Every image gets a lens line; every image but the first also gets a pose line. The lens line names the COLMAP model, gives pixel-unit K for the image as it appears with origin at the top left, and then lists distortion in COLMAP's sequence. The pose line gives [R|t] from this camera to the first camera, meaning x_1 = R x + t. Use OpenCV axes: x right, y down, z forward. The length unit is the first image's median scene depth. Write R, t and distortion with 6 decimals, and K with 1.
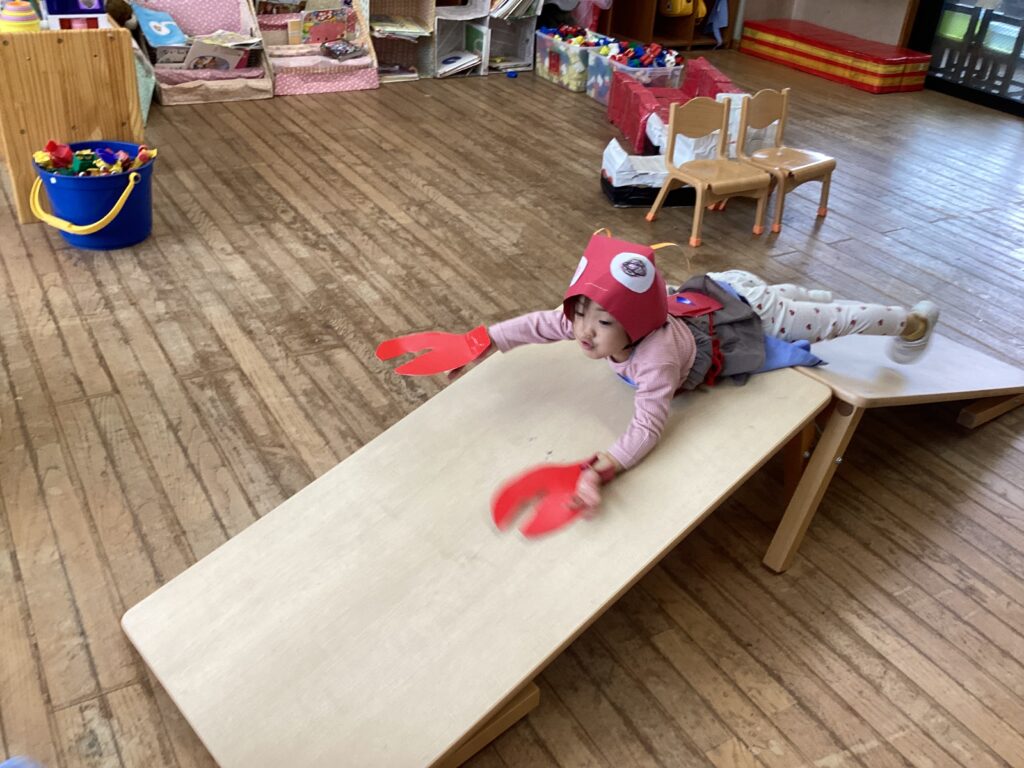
lens RADIAL K [[923.7, 0, 512.0], [0, 923.7, 384.0], [0, 0, 1]] dist [0.111165, -0.234316]
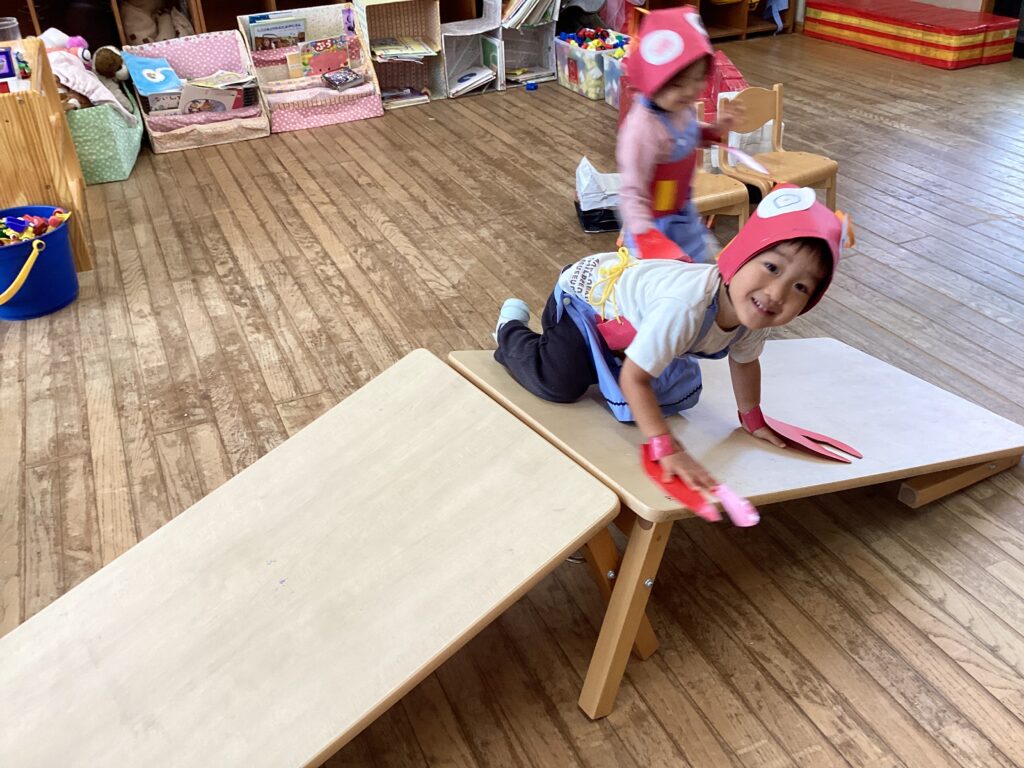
lens RADIAL K [[925.3, 0, 530.4], [0, 925.3, 381.5], [0, 0, 1]] dist [0.102380, -0.197830]
pose [[0.985366, -0.038458, -0.166055, 0.205141], [0.038223, 0.999259, -0.004607, -0.046398], [0.166109, -0.001807, 0.986106, 0.110569]]
